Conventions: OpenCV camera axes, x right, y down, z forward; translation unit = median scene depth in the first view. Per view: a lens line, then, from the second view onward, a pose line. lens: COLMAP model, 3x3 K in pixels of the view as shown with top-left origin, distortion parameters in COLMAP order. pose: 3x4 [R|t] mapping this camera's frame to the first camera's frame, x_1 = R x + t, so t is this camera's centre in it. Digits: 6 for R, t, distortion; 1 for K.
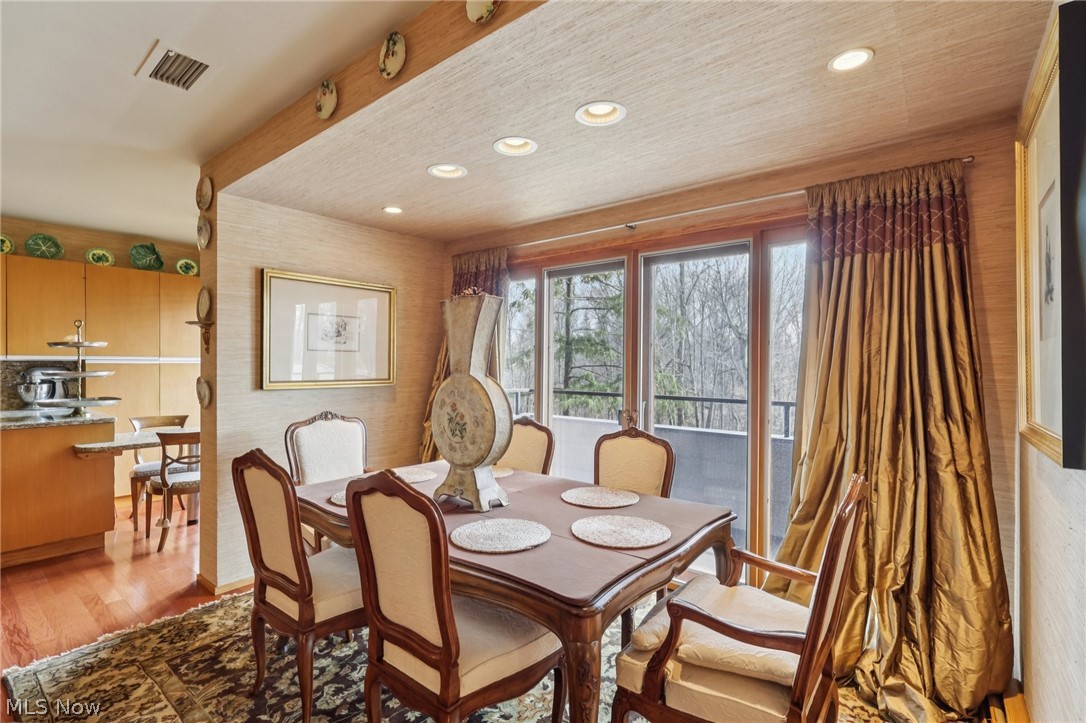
lens RADIAL K [[500.0, 0, 541.3], [0, 500.0, 365.5], [0, 0, 1]] dist [-0.005627, 0.000500]
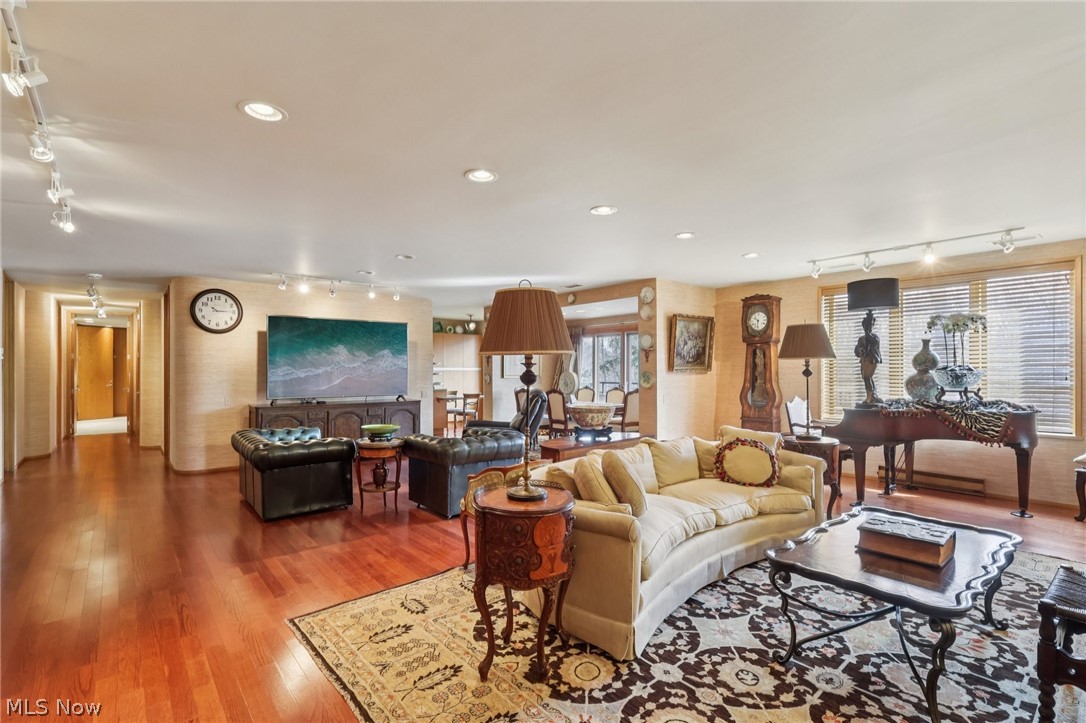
lens RADIAL K [[500.0, 0, 542.9], [0, 500.0, 369.0], [0, 0, 1]] dist [-0.005627, 0.000500]
pose [[0.982276, -0.006968, -0.187313, 0.280137], [0.006013, 0.999966, -0.005669, 0.011587], [0.187346, 0.004442, 0.982284, -2.080487]]
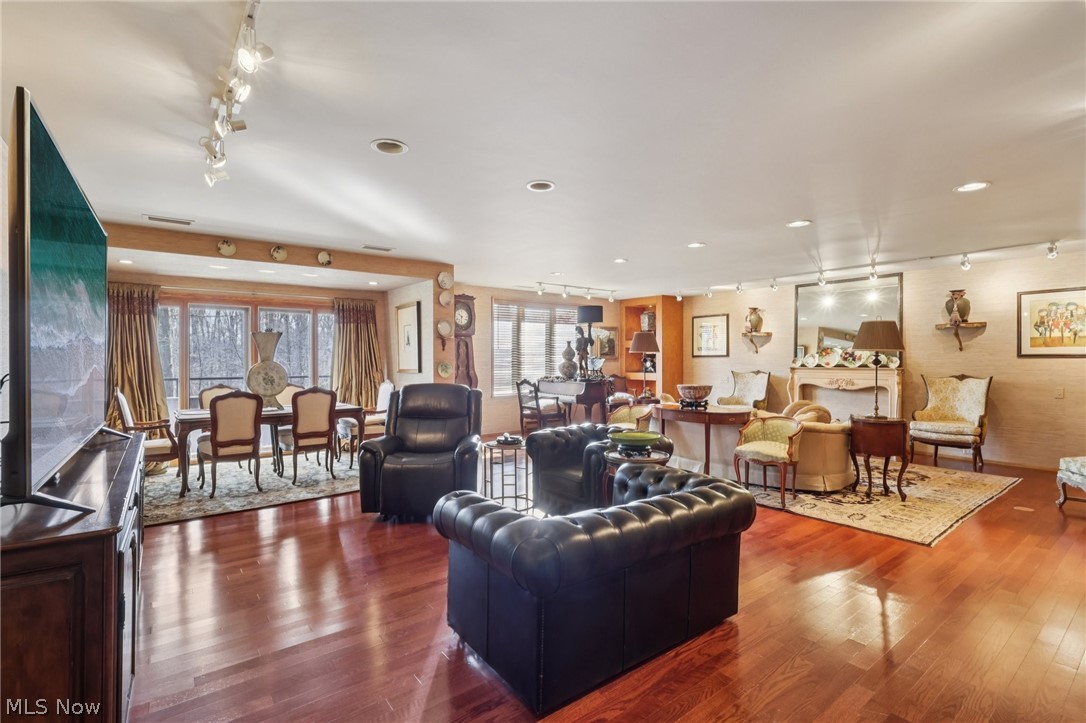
lens RADIAL K [[500.0, 0, 541.7], [0, 500.0, 361.7], [0, 0, 1]] dist [-0.005627, 0.000500]
pose [[0.242333, -0.010066, 0.970141, -1.642910], [0.004117, 0.999948, 0.009346, 0.000267], [-0.970184, 0.001729, 0.242362, -0.724996]]
